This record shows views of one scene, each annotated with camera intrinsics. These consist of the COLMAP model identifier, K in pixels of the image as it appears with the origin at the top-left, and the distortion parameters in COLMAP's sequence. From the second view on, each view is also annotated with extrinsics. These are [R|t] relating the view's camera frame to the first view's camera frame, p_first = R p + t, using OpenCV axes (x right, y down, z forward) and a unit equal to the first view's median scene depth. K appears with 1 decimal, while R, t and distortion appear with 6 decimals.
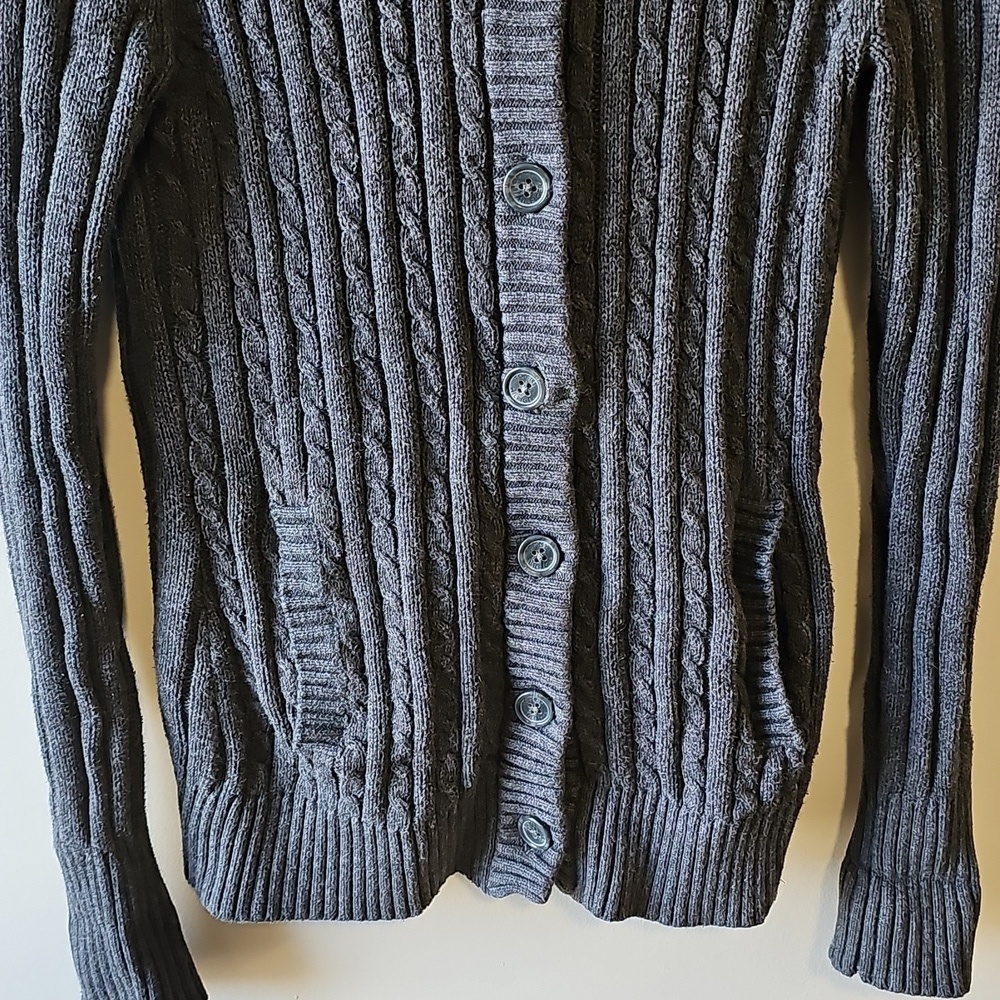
lens RADIAL K [[1349.2, 0, 514.7], [0, 1349.2, 502.3], [0, 0, 1]] dist [0.154545, -0.504198]
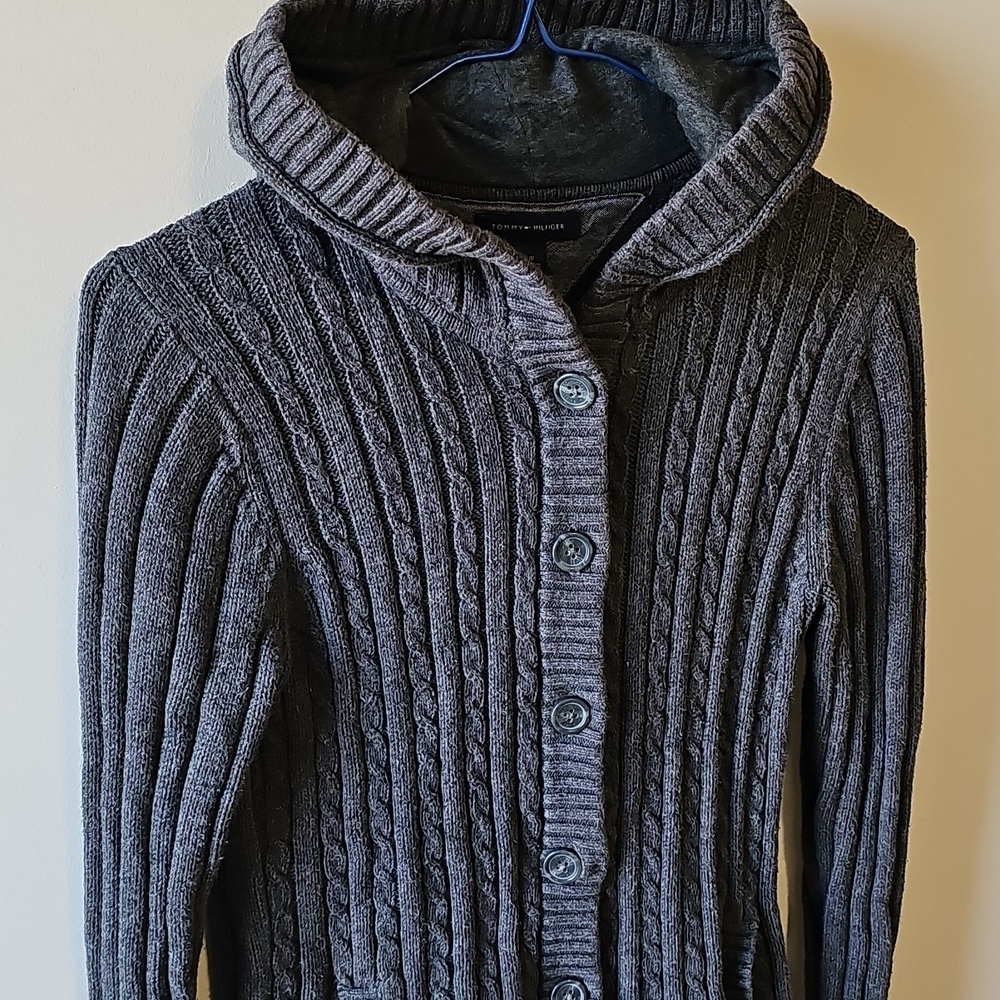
lens RADIAL K [[1349.2, 0, 514.7], [0, 1349.2, 502.3], [0, 0, 1]] dist [0.154545, -0.504198]
pose [[0.962435, -0.056012, 0.265671, -0.343480], [0.077459, 0.994468, -0.070943, -0.331490], [-0.260228, 0.088857, 0.961450, -0.172670]]
